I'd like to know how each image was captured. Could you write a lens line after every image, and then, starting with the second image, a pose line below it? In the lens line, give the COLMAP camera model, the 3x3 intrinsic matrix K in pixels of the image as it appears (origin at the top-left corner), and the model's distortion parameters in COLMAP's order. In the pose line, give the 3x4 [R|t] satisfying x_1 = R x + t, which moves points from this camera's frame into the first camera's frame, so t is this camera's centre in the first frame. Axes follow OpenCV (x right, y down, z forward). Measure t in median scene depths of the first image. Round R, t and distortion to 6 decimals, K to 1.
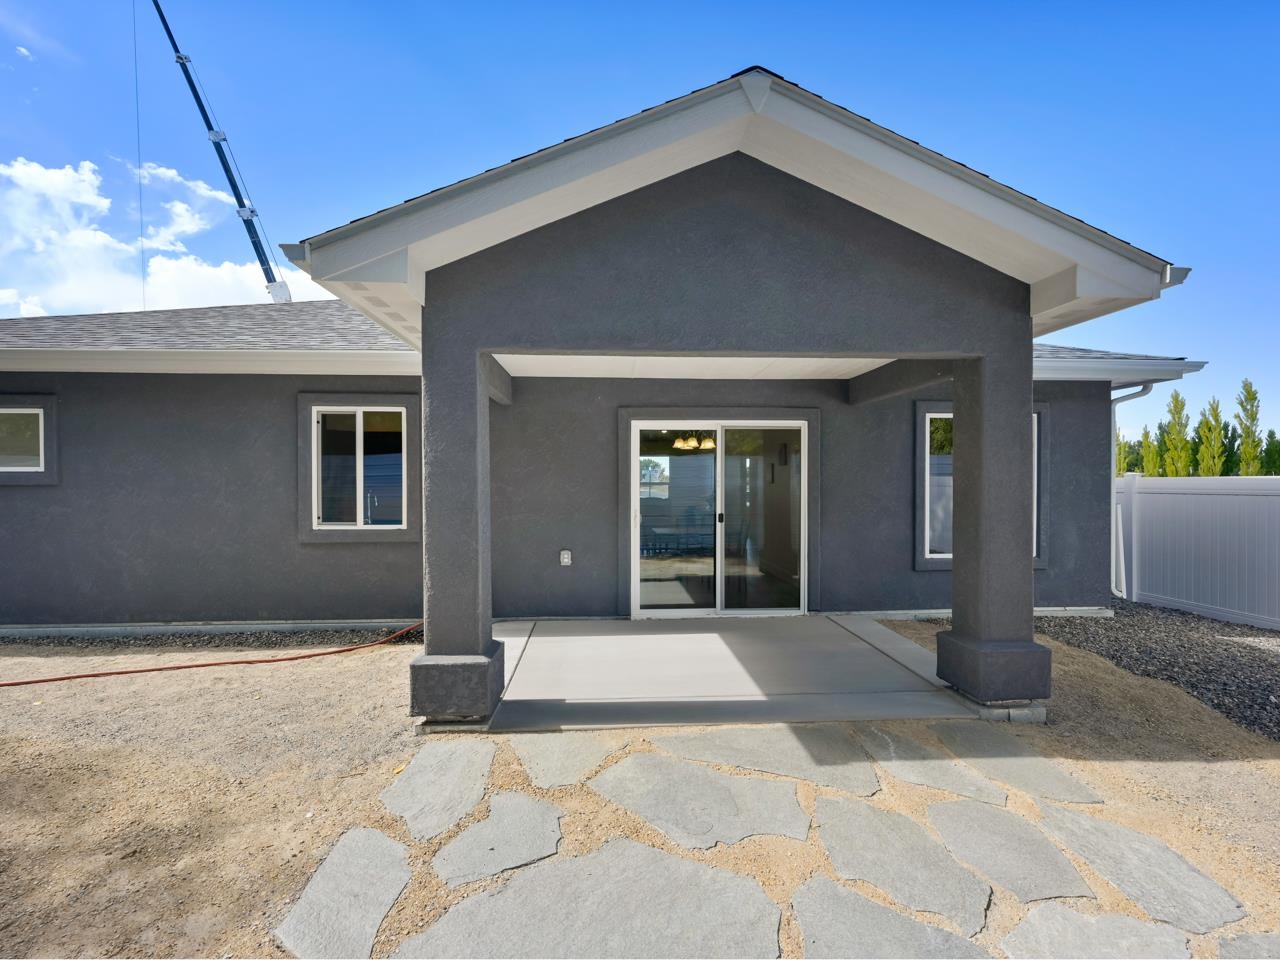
lens RADIAL K [[584.7, 0, 640.0], [0, 584.7, 480.0], [0, 0, 1]] dist [-0.000390, 0.000421]
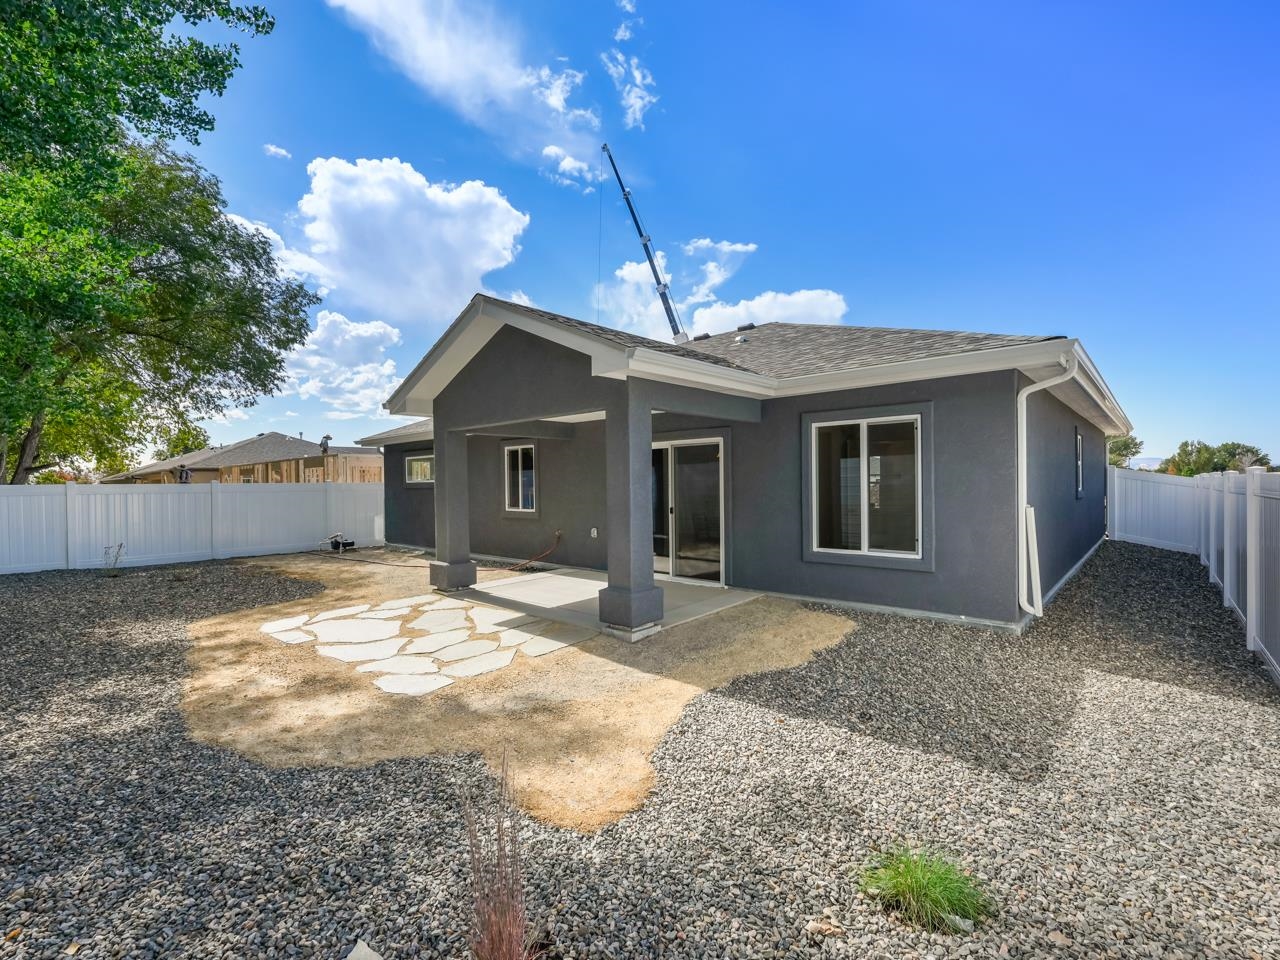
lens RADIAL K [[585.0, 0, 640.0], [0, 585.0, 480.0], [0, 0, 1]] dist [-0.052217, -0.000028]
pose [[0.698948, -0.010653, -0.715094, 1.123797], [0.013486, 0.999908, -0.001715, -0.007155], [0.715046, -0.008445, 0.699027, -0.031105]]
